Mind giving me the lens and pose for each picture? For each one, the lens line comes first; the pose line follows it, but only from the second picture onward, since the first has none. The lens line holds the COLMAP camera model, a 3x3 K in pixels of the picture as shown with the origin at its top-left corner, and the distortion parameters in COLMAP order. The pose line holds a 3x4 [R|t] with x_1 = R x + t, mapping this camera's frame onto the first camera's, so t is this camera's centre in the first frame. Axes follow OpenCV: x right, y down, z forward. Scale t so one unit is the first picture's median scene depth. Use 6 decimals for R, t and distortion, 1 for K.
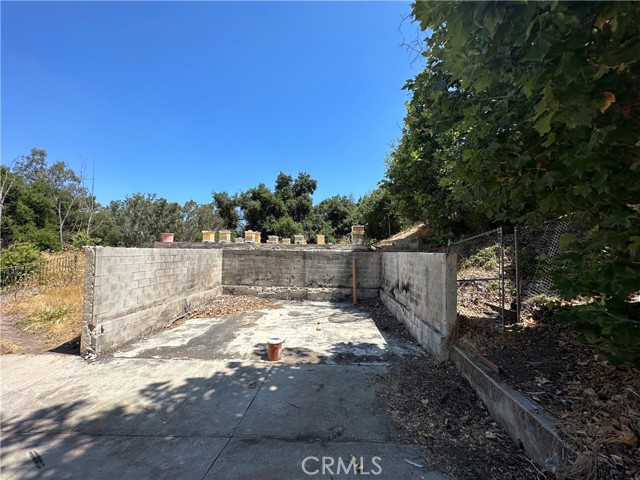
lens RADIAL K [[255.9, 0, 320.0], [0, 255.9, 240.0], [0, 0, 1]] dist [-0.000364, 0.000326]
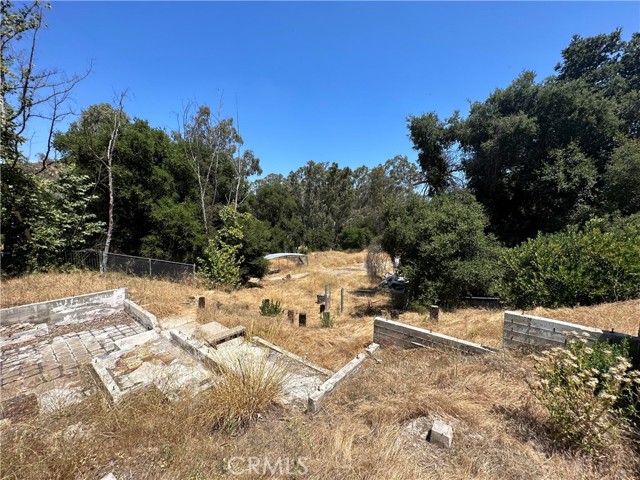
lens RADIAL K [[255.9, 0, 320.0], [0, 255.9, 240.0], [0, 0, 1]] dist [-0.000364, 0.000326]
pose [[0.813277, 0.051968, -0.579552, -0.130948], [0.025692, 0.991825, 0.124989, -0.006723], [0.581309, -0.116541, 0.805294, 0.236513]]
